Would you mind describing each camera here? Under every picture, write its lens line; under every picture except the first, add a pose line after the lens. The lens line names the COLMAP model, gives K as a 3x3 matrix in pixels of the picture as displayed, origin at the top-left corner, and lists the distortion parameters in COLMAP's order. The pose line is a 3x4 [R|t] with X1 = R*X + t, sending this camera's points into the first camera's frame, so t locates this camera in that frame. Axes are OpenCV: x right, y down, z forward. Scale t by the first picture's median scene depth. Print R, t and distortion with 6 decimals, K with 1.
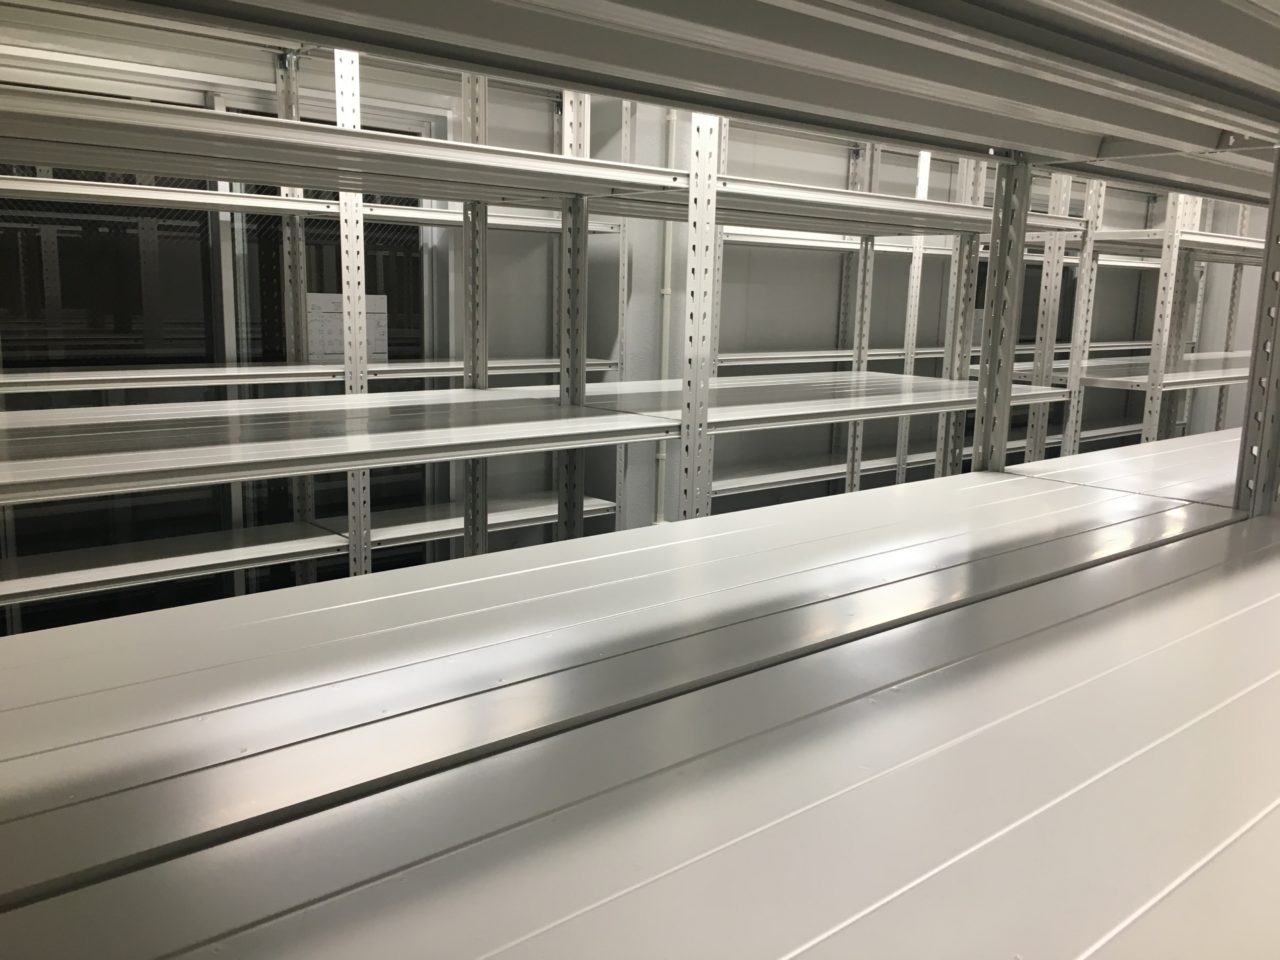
lens RADIAL K [[1090.8, 0, 642.9], [0, 1090.8, 495.0], [0, 0, 1]] dist [0.077209, -0.100236]
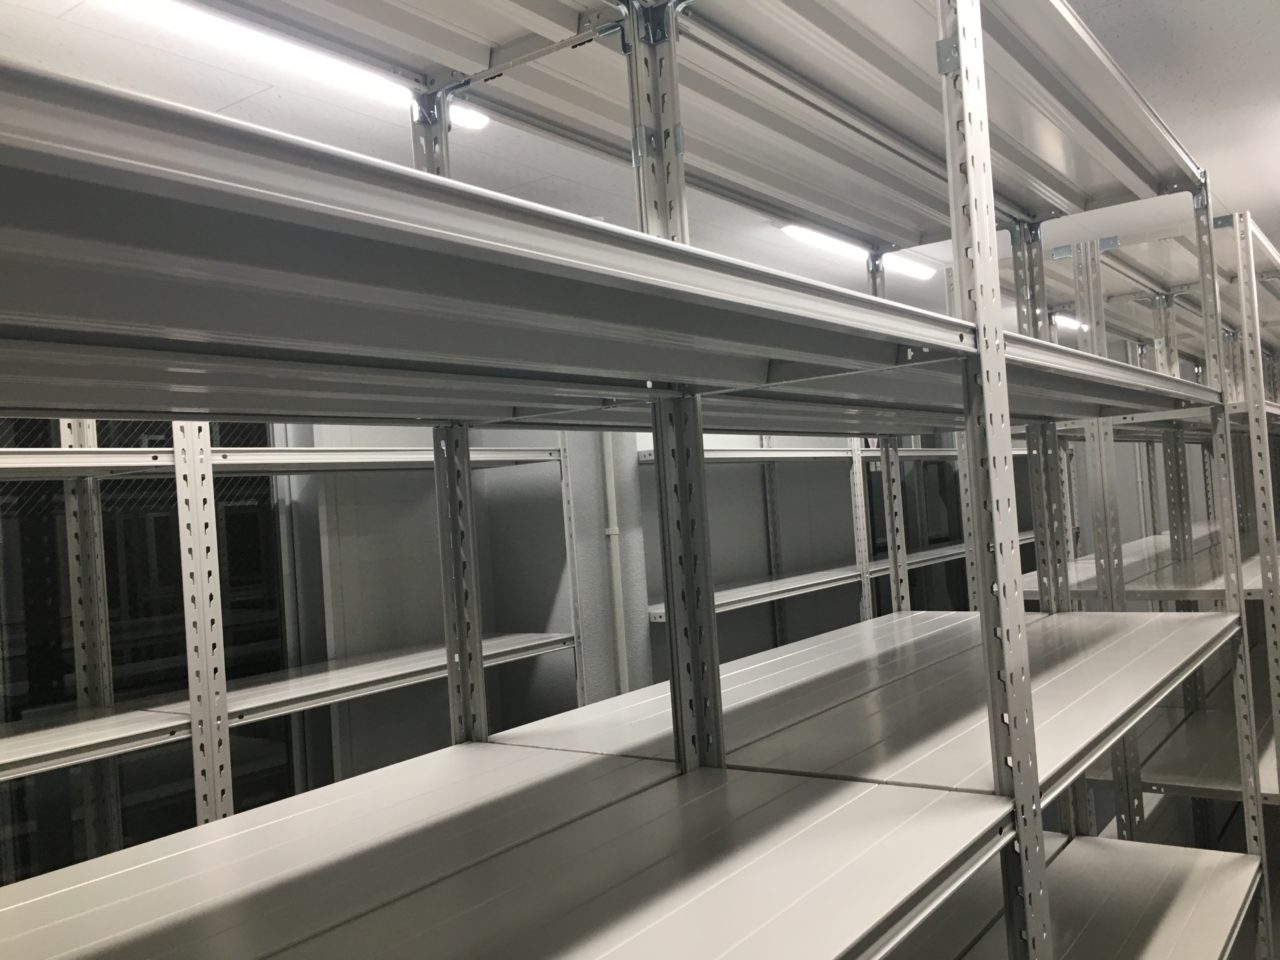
lens RADIAL K [[1092.4, 0, 644.2], [0, 1092.4, 494.3], [0, 0, 1]] dist [0.079834, -0.110308]
pose [[0.972013, -0.091541, 0.216356, -0.140534], [0.132742, 0.973861, -0.184322, -0.083322], [-0.193828, 0.207883, 0.958757, 0.326002]]
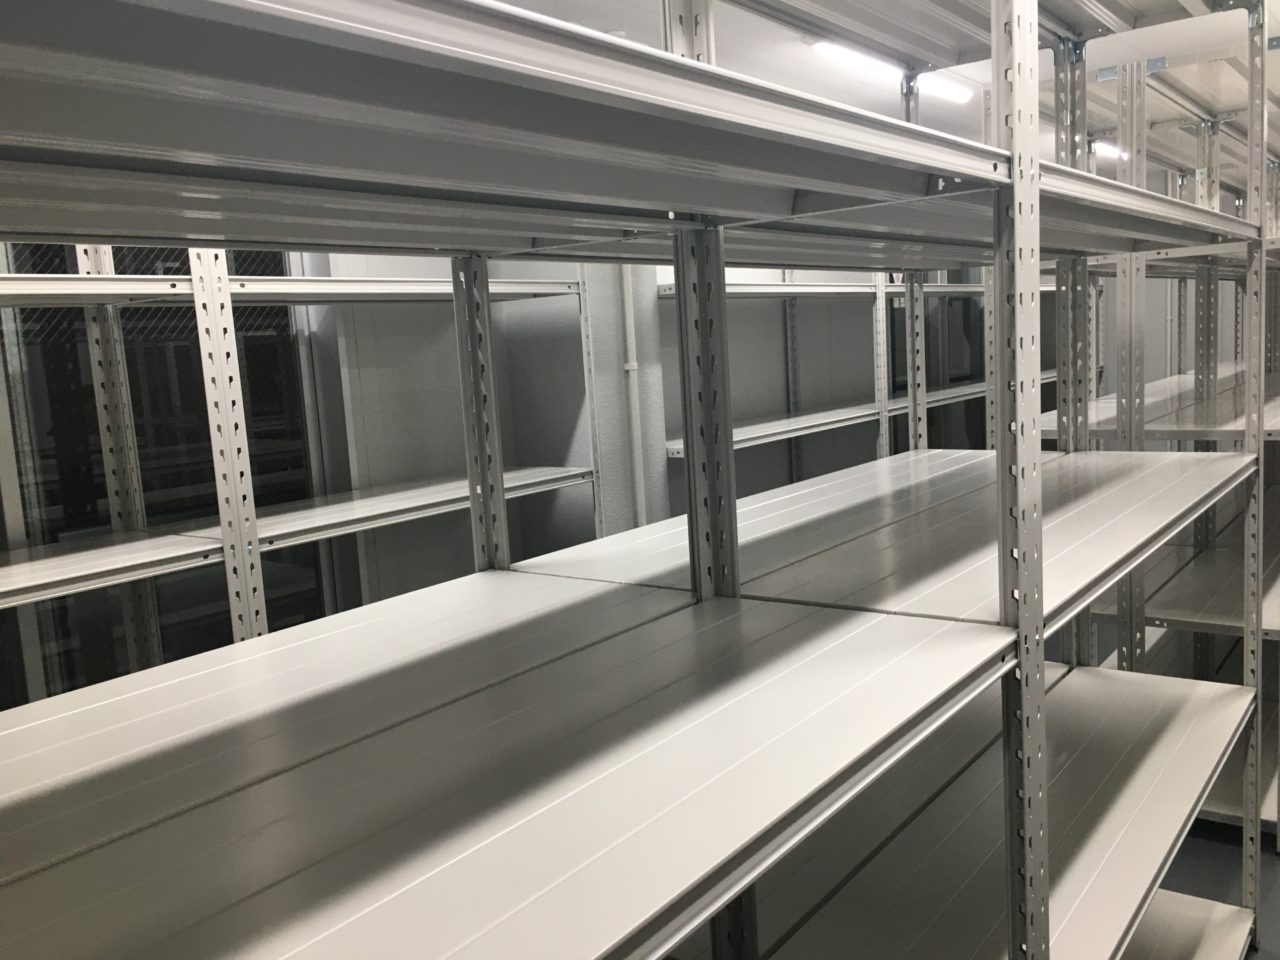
lens RADIAL K [[1090.8, 0, 642.9], [0, 1090.8, 495.0], [0, 0, 1]] dist [0.077209, -0.100236]
pose [[0.976624, -0.110648, 0.184291, -0.141574], [0.119630, 0.992079, -0.038322, -0.082979], [-0.178591, 0.059473, 0.982124, 0.323928]]
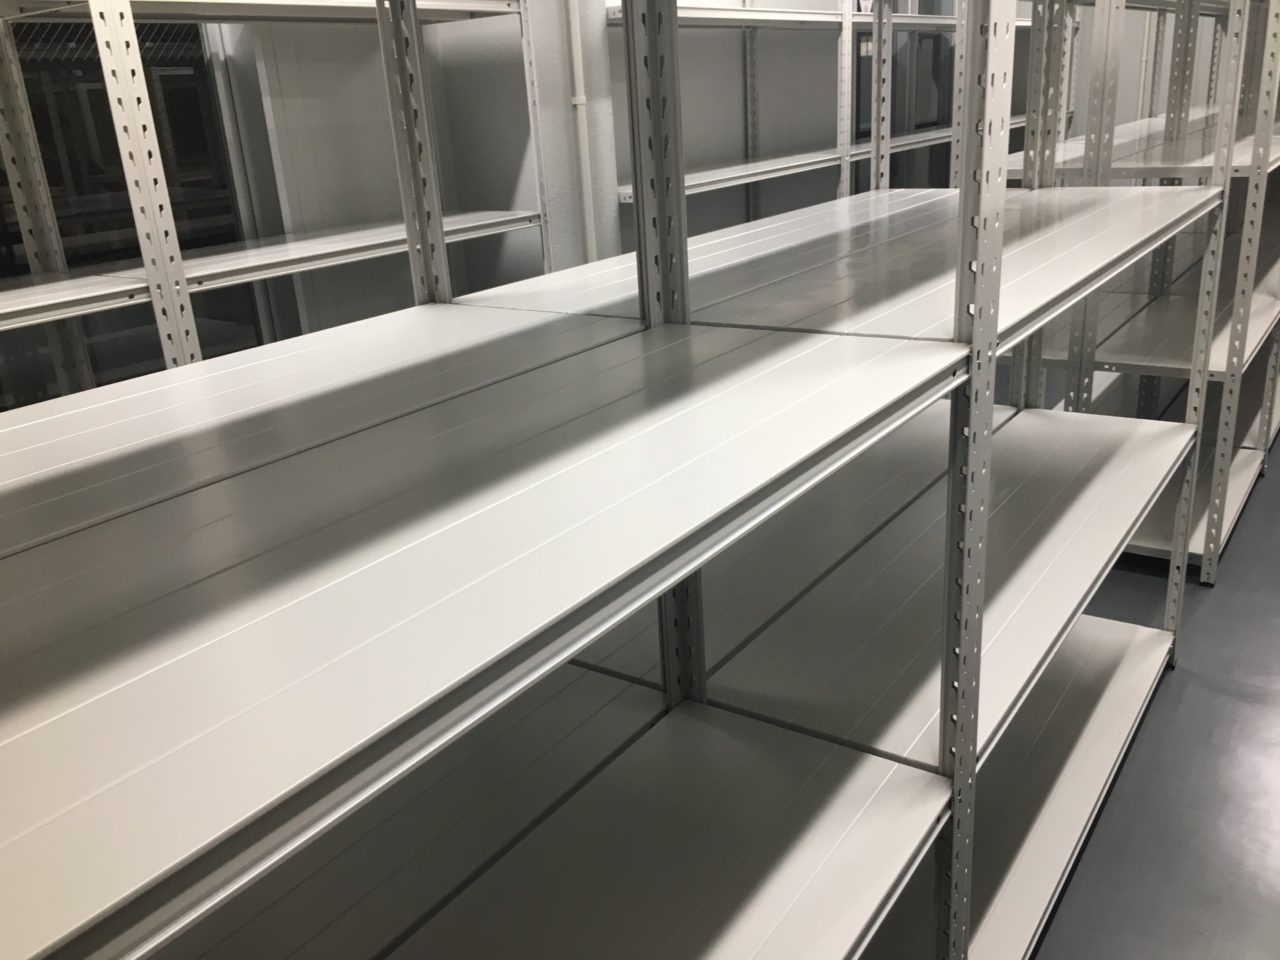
lens RADIAL K [[1092.4, 0, 644.2], [0, 1092.4, 494.3], [0, 0, 1]] dist [0.079834, -0.110308]
pose [[0.967748, -0.158000, 0.196214, -0.138995], [0.124537, 0.977093, 0.172567, -0.067760], [-0.218985, -0.142566, 0.965257, 0.332187]]
